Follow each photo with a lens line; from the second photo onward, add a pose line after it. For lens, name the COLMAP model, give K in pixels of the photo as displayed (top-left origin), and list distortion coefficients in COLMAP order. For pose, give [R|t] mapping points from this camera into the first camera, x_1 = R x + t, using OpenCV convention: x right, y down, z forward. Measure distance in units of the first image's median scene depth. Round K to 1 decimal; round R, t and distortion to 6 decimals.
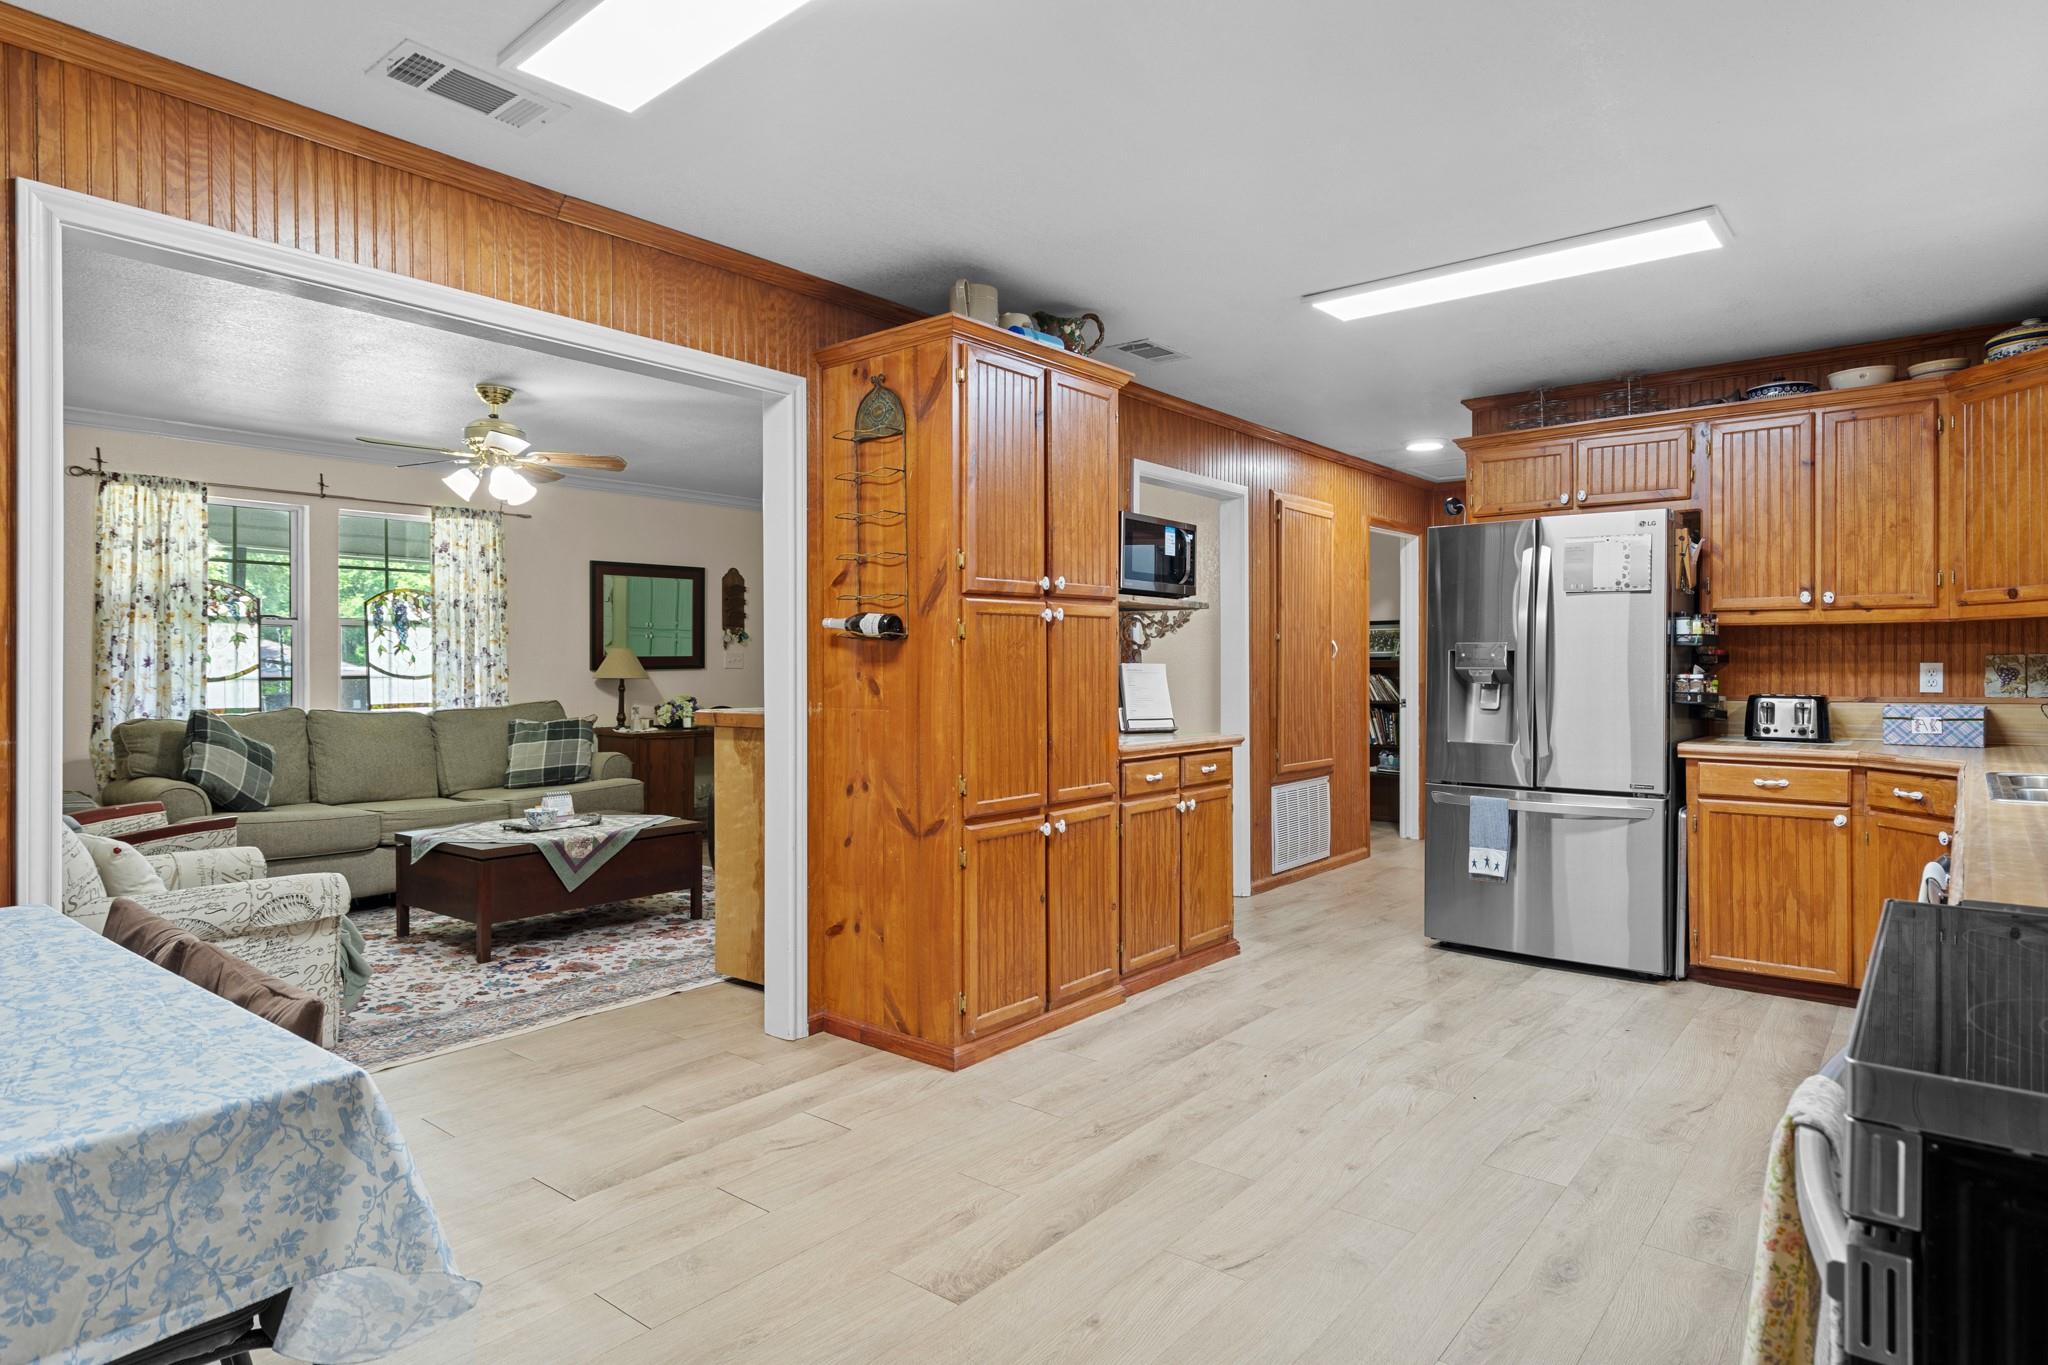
lens RADIAL K [[1157.9, 0, 1035.2], [0, 1157.9, 664.7], [0, 0, 1]] dist [0.004289, 0.002104]
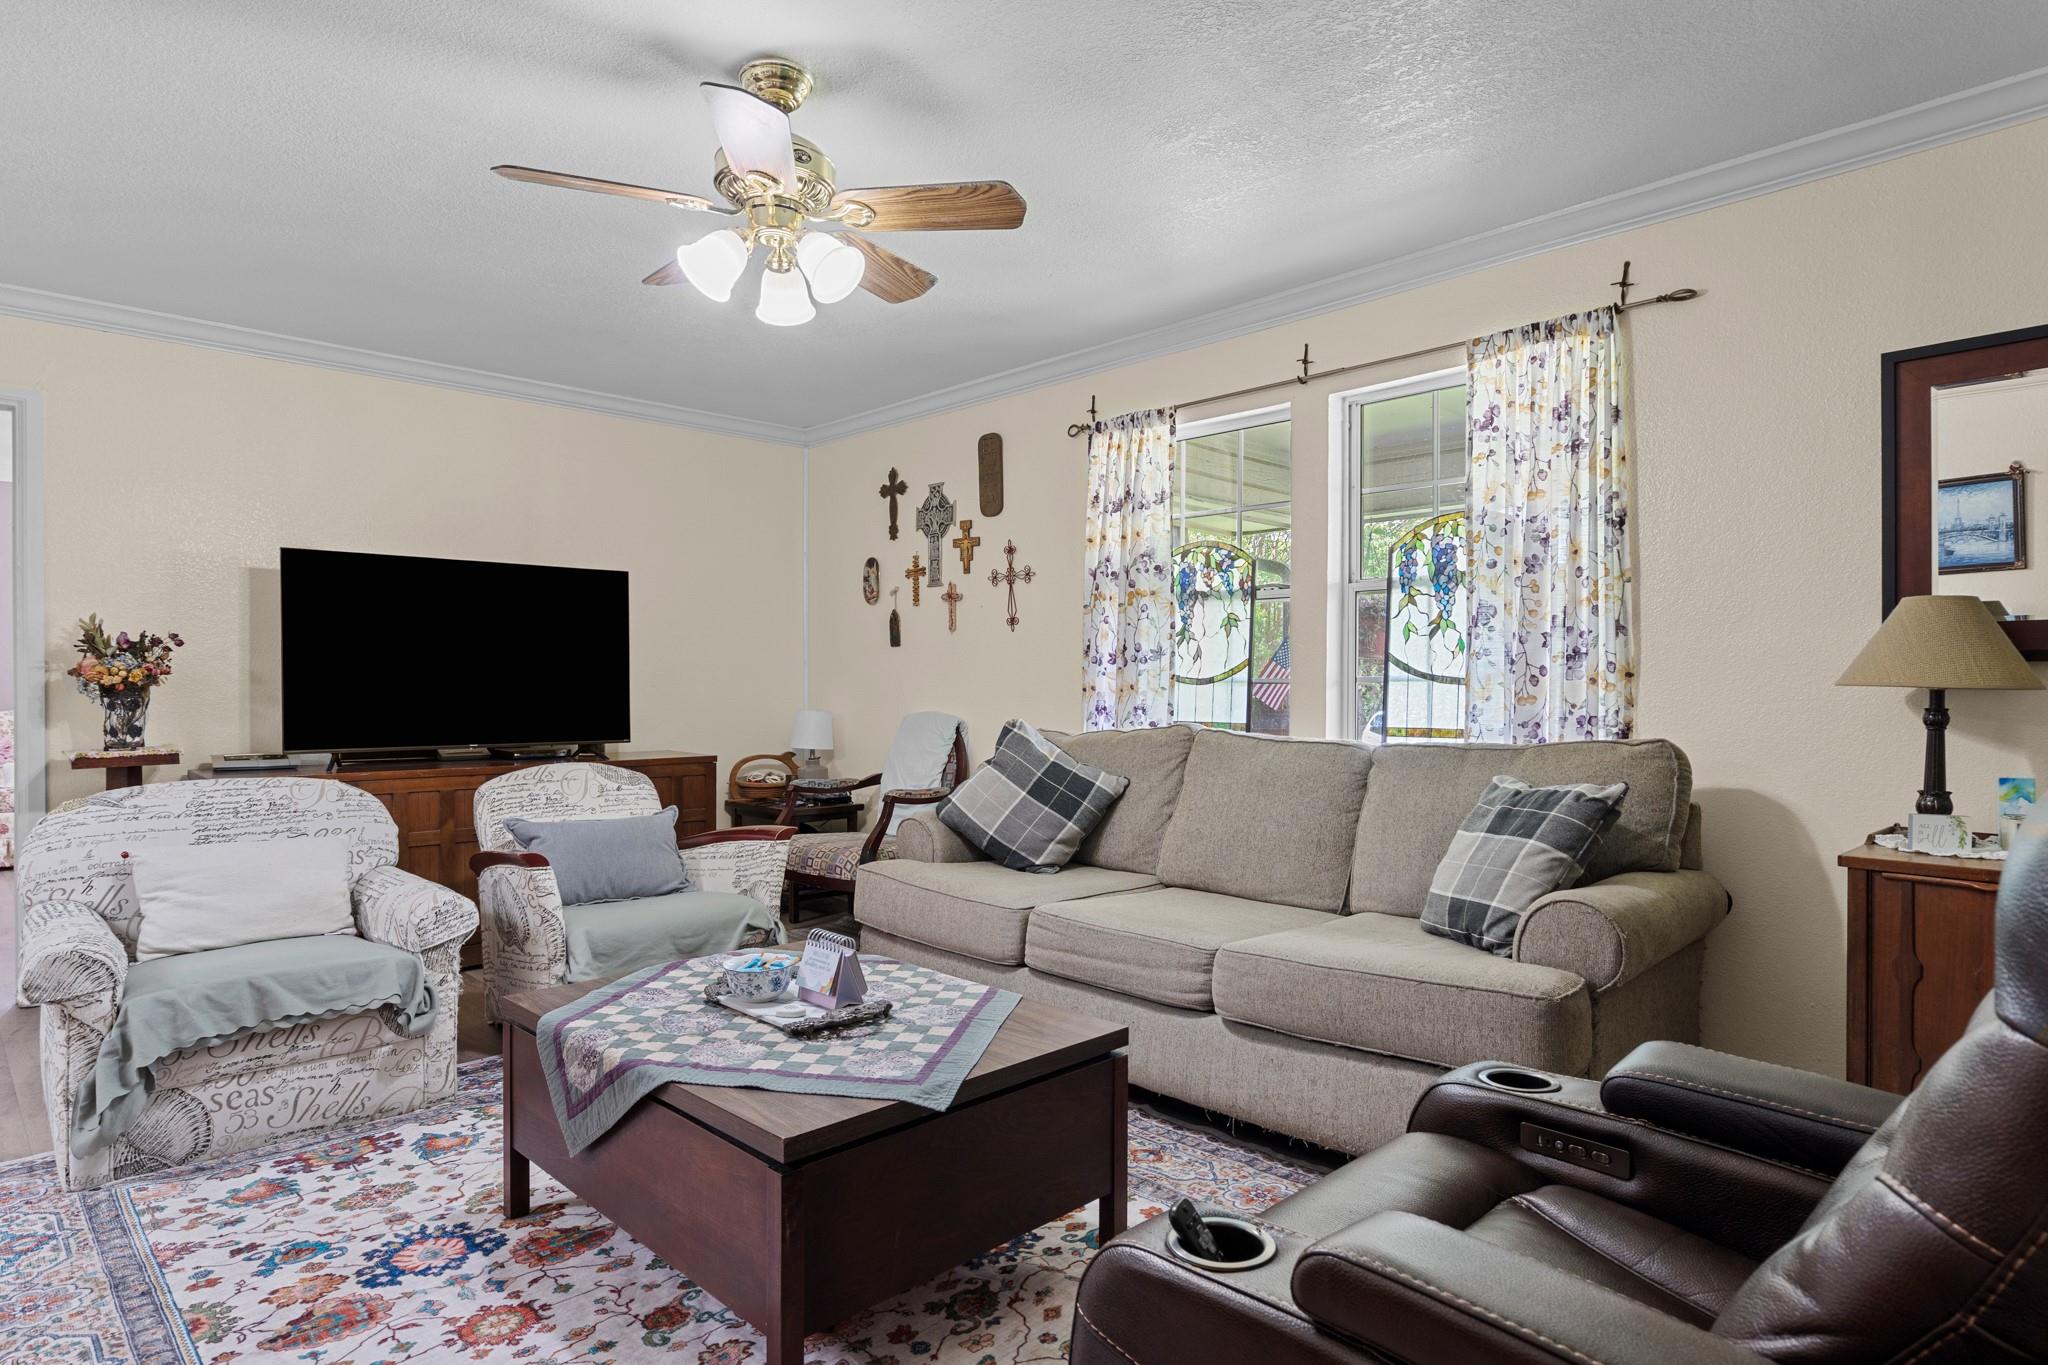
lens RADIAL K [[1157.9, 0, 1025.7], [0, 1157.9, 692.9], [0, 0, 1]] dist [0.004289, 0.002104]
pose [[-0.128064, 0.008773, -0.991727, 0.010797], [-0.001302, 0.999959, 0.009014, 0.020340], [0.991765, 0.002445, -0.128047, 1.487815]]
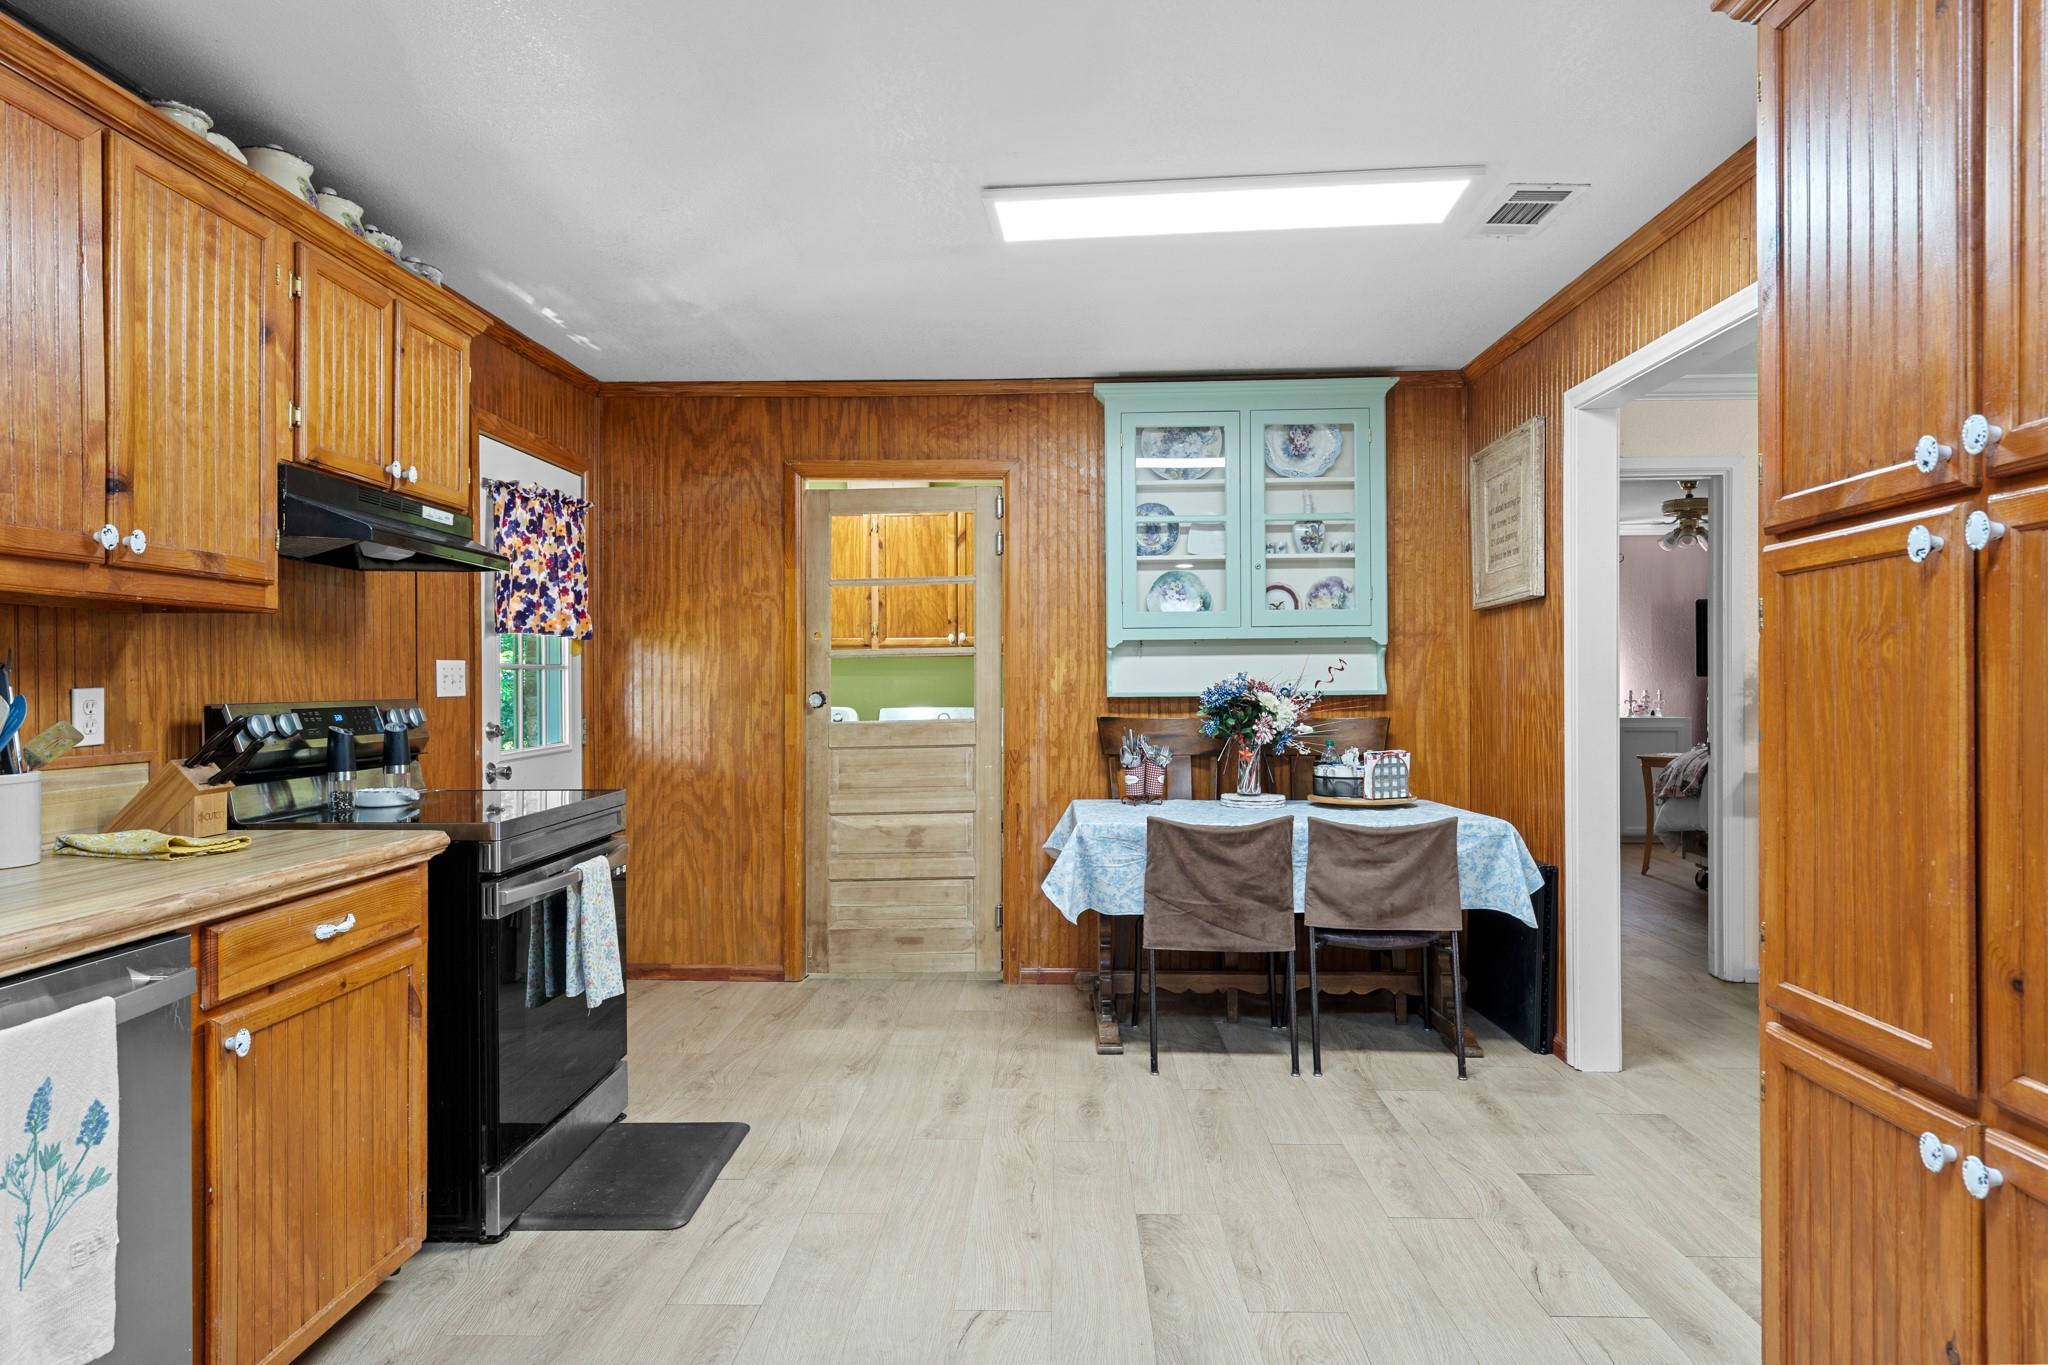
lens RADIAL K [[1157.9, 0, 1023.4], [0, 1157.9, 688.0], [0, 0, 1]] dist [0.004289, 0.002104]
pose [[-0.801799, 0.004020, -0.597581, 0.409300], [0.003657, 0.999992, 0.001821, -0.000646], [0.597583, -0.000725, -0.801807, 1.037018]]
